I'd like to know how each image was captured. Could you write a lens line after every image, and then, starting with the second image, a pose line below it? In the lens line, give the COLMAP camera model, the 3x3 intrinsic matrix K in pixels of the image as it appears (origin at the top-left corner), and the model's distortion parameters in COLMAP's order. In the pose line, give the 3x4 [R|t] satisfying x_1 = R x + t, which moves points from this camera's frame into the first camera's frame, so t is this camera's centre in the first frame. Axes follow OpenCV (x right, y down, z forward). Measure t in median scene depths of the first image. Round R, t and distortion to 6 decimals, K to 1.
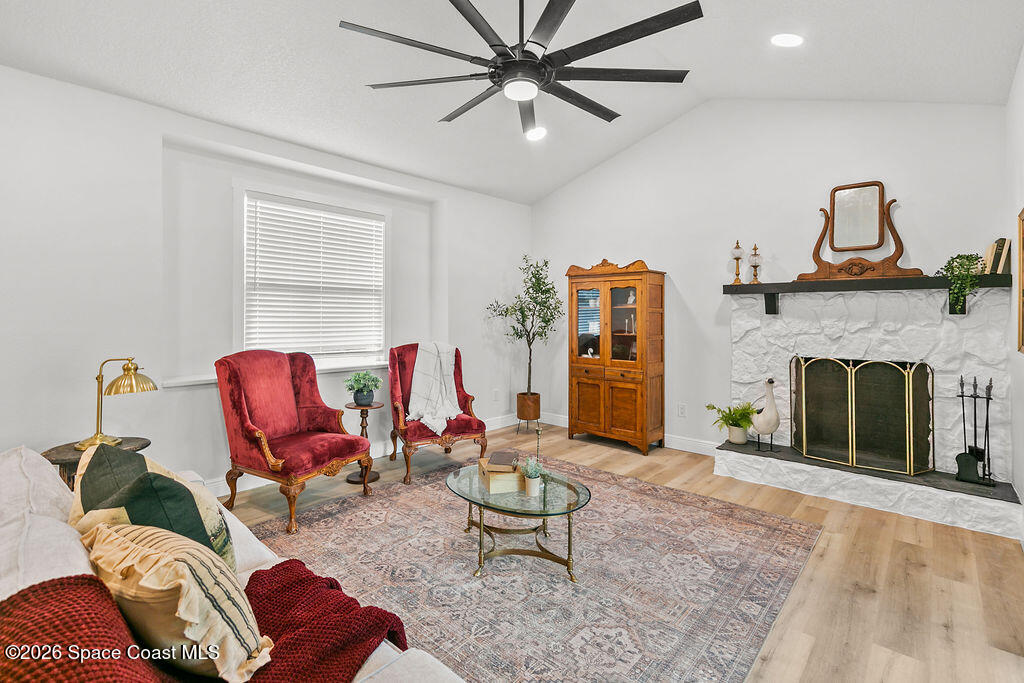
lens RADIAL K [[477.6, 0, 506.1], [0, 477.6, 310.9], [0, 0, 1]] dist [0.004476, -0.000253]
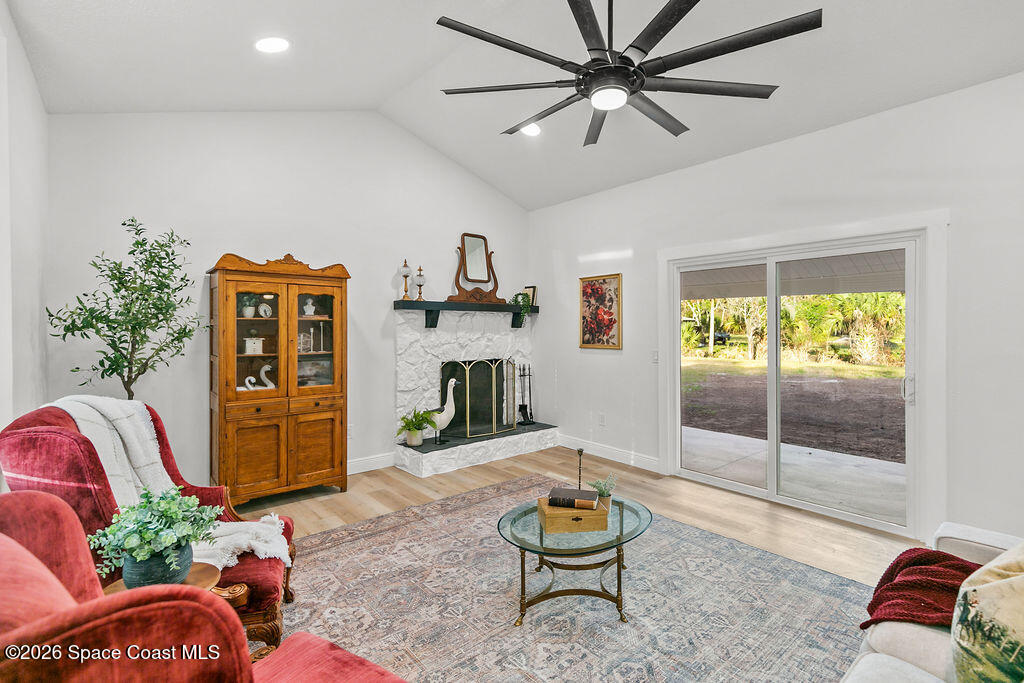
lens RADIAL K [[475.1, 0, 517.5], [0, 475.1, 330.3], [0, 0, 1]] dist [0.010042, -0.000171]
pose [[0.121775, -0.009236, 0.992515, -0.611501], [-0.010729, 0.999886, 0.010621, -0.001806], [-0.992500, -0.011942, 0.121662, 0.688876]]
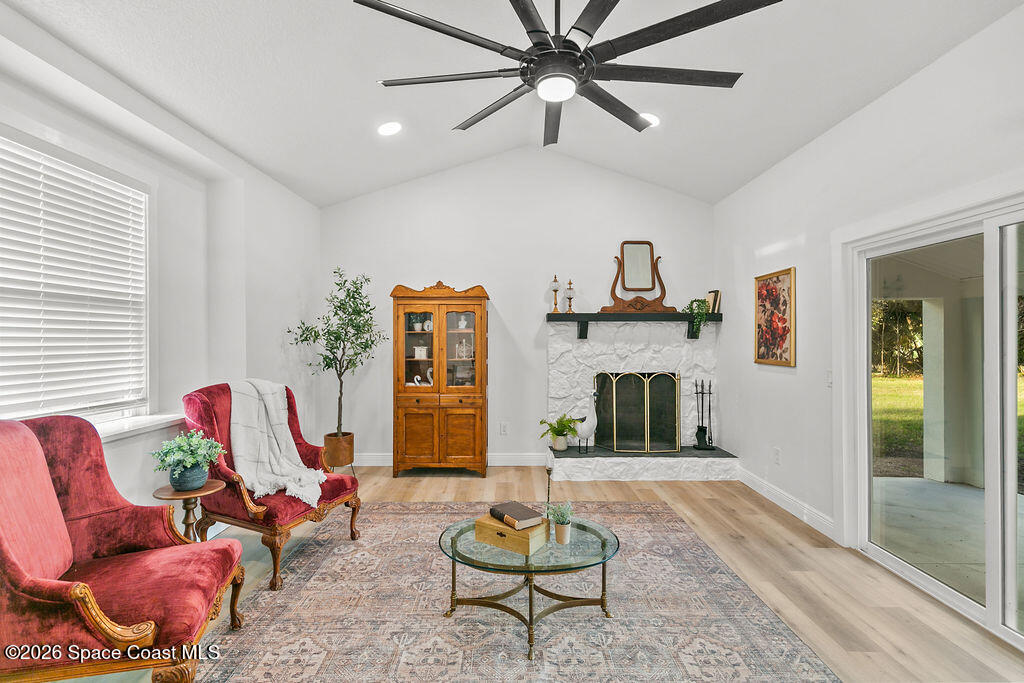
lens RADIAL K [[466.5, 0, 509.8], [0, 466.5, 339.8], [0, 0, 1]] dist [0.007078, -0.000209]
pose [[0.737605, -0.006032, 0.675206, -0.396911], [-0.003876, 0.999906, 0.013167, -0.005764], [-0.675222, -0.012329, 0.737512, 0.272141]]
